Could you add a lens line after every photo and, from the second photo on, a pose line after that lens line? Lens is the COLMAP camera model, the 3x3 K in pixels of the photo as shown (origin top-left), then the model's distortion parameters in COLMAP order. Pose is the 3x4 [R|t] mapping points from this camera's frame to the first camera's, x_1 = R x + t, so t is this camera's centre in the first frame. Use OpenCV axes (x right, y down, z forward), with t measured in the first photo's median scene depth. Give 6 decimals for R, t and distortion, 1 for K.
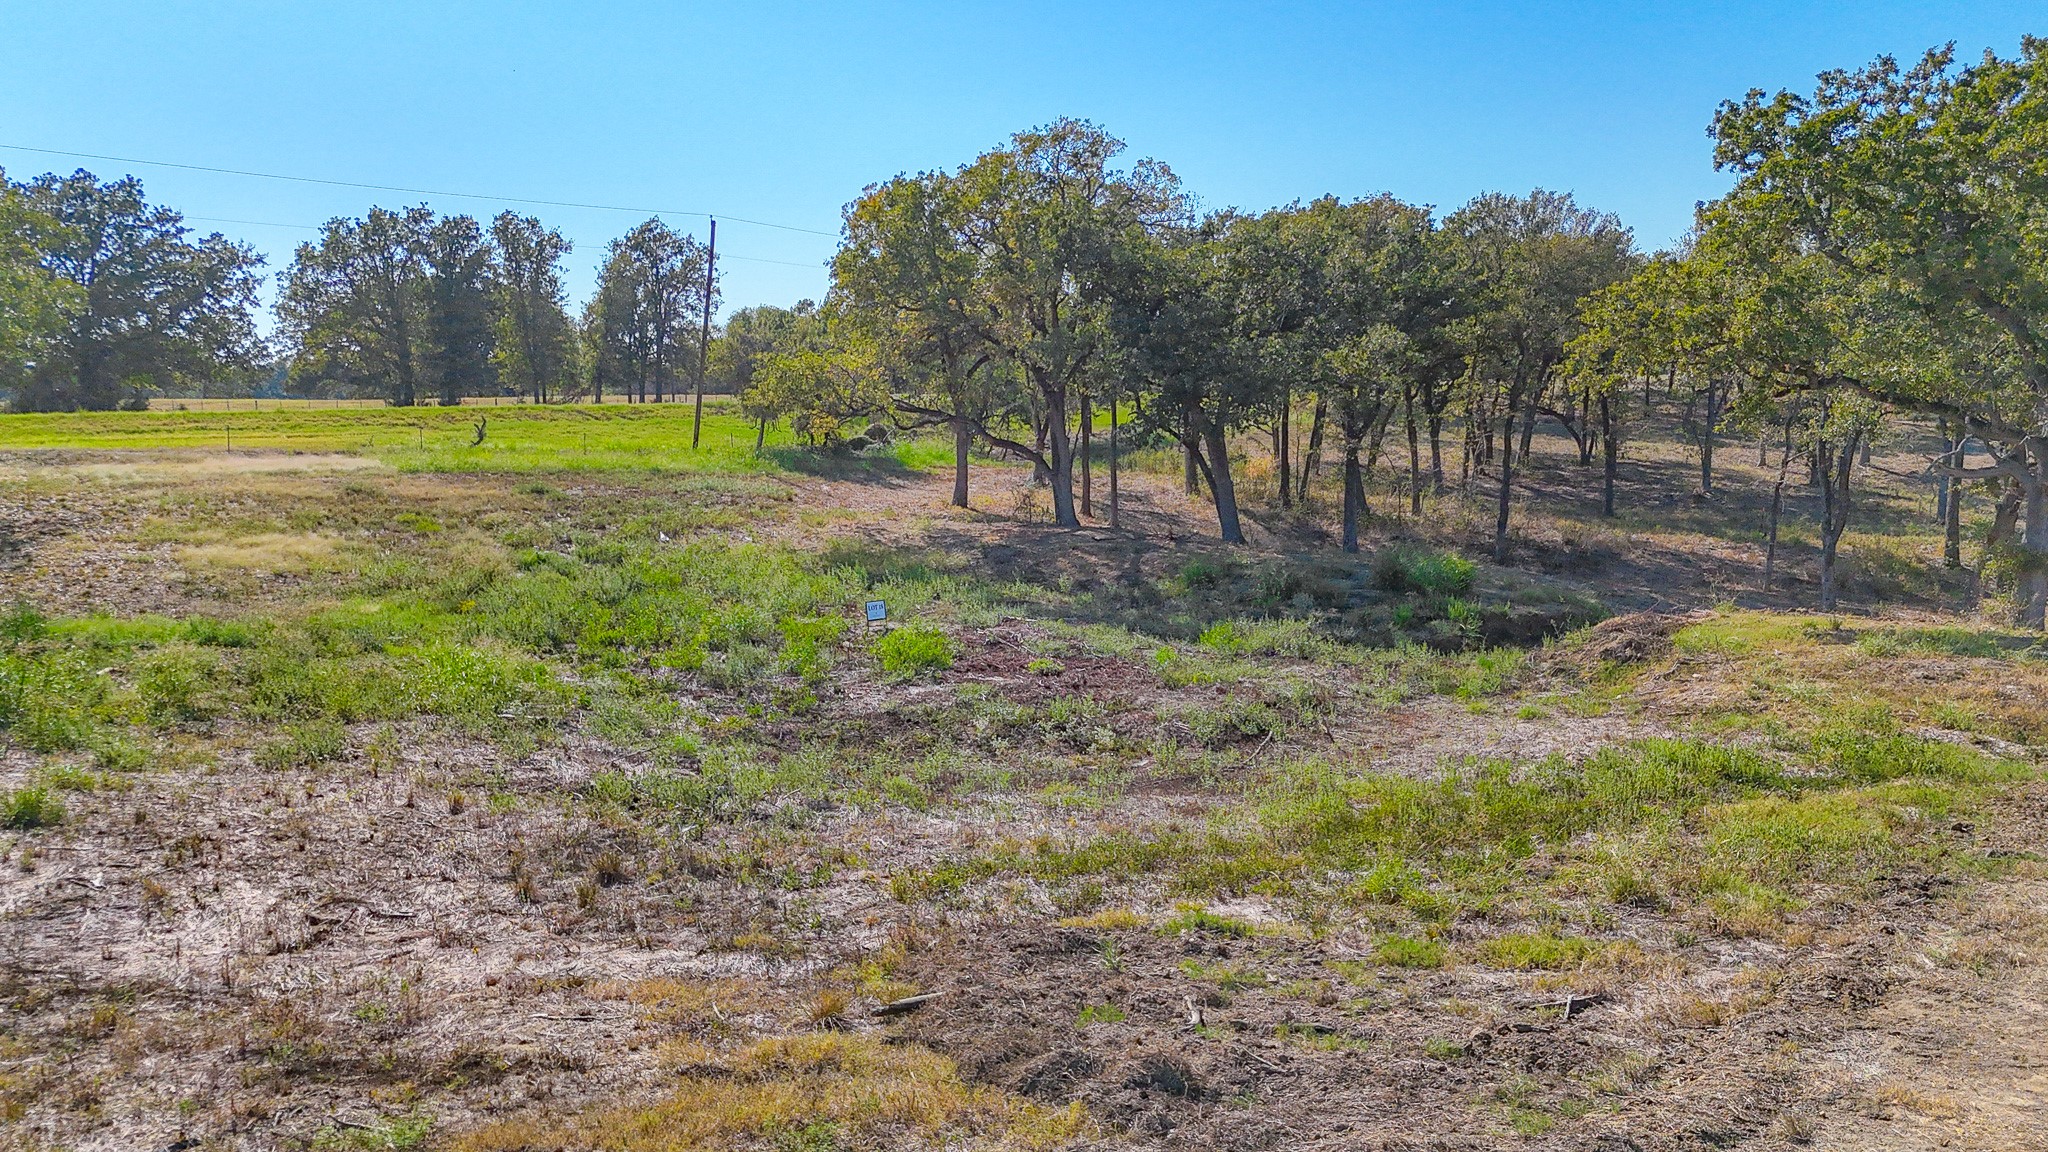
lens RADIAL K [[1477.1, 0, 1018.1], [0, 1477.1, 614.5], [0, 0, 1]] dist [0.106245, -0.106906]
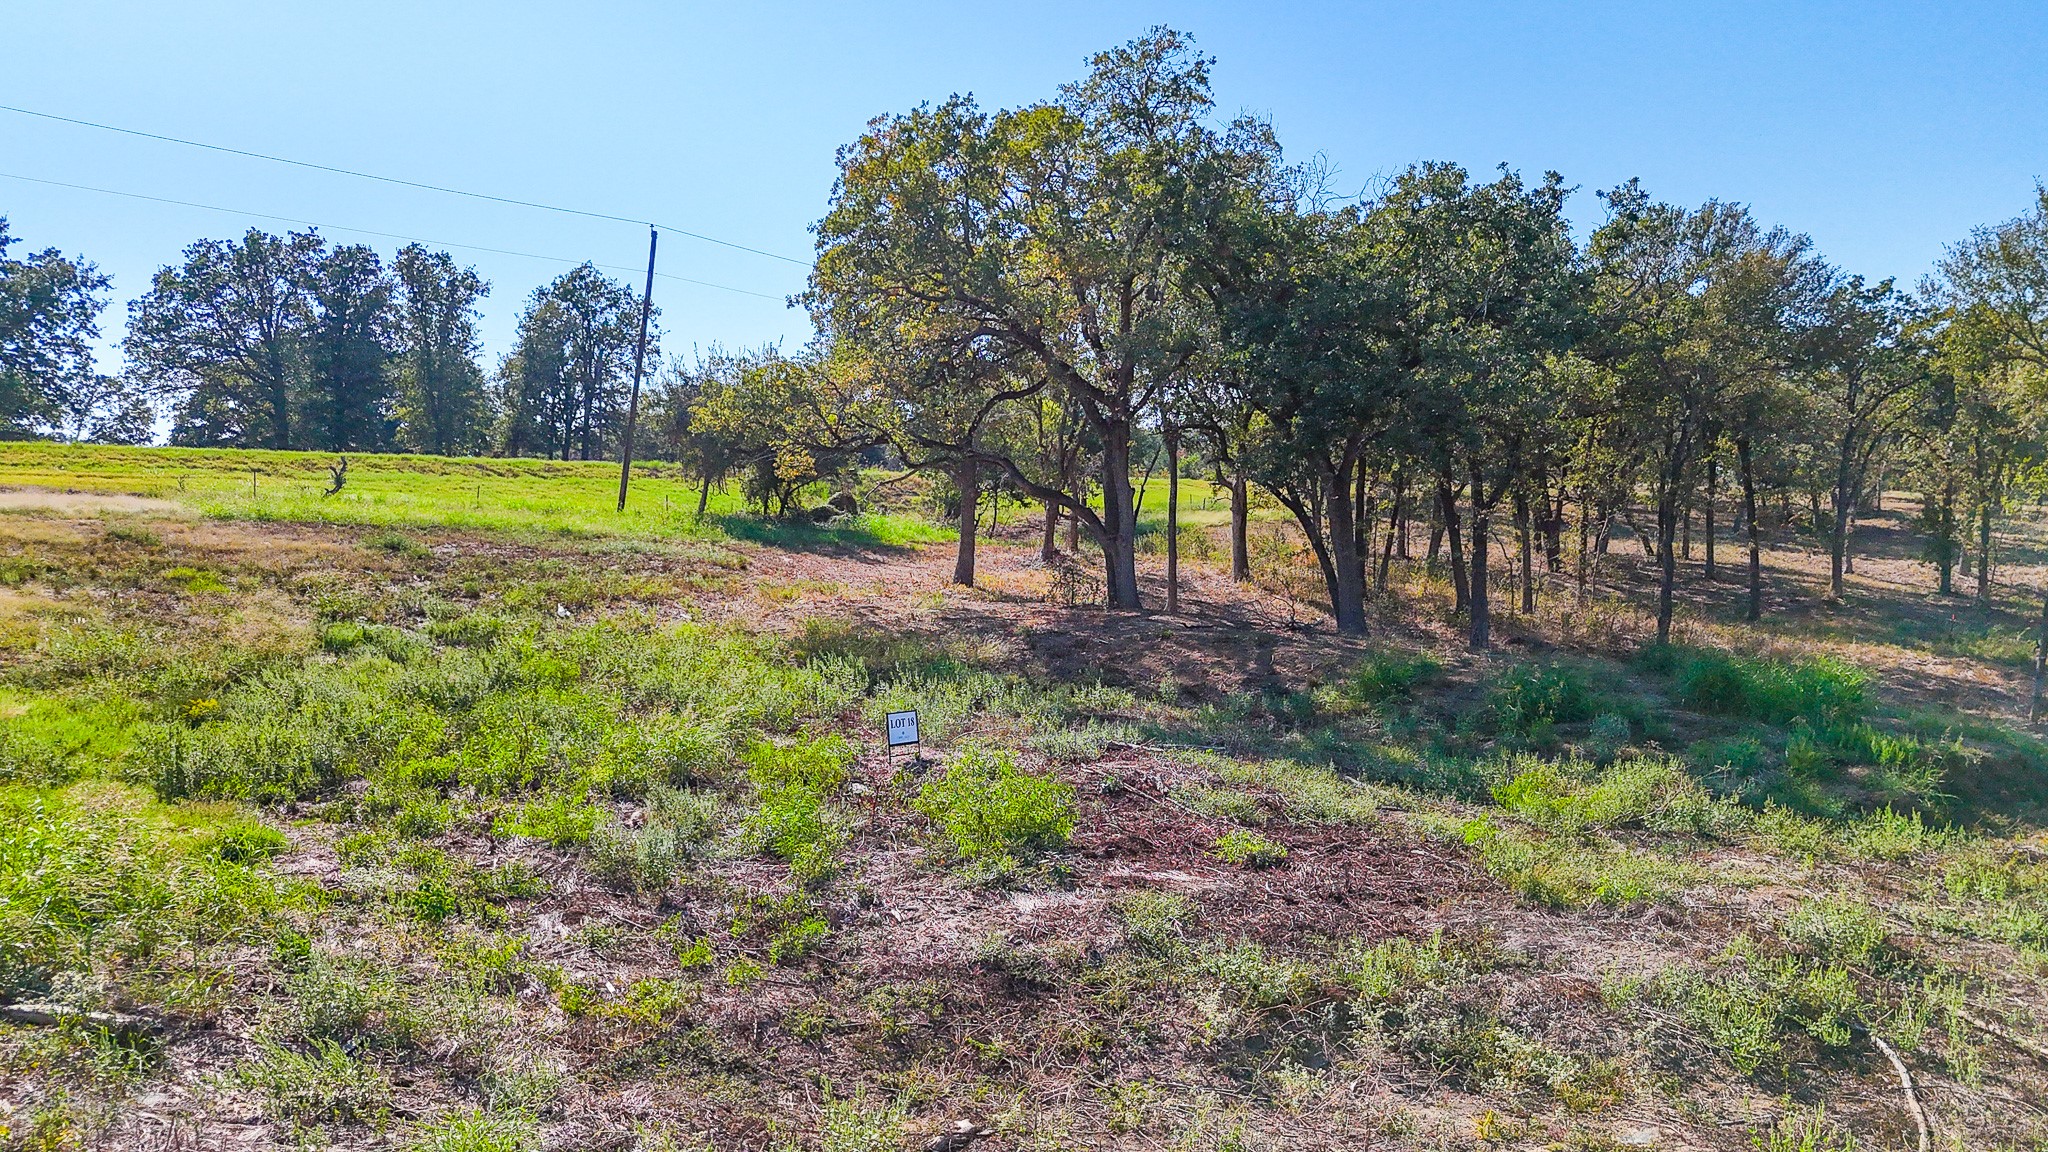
lens RADIAL K [[1449.4, 0, 1009.2], [0, 1449.4, 617.2], [0, 0, 1]] dist [0.057959, -0.040300]
pose [[0.998831, 0.022233, 0.042920, -0.043754], [-0.019182, 0.997346, -0.070233, -0.003991], [-0.044368, 0.069328, 0.996607, 0.230896]]
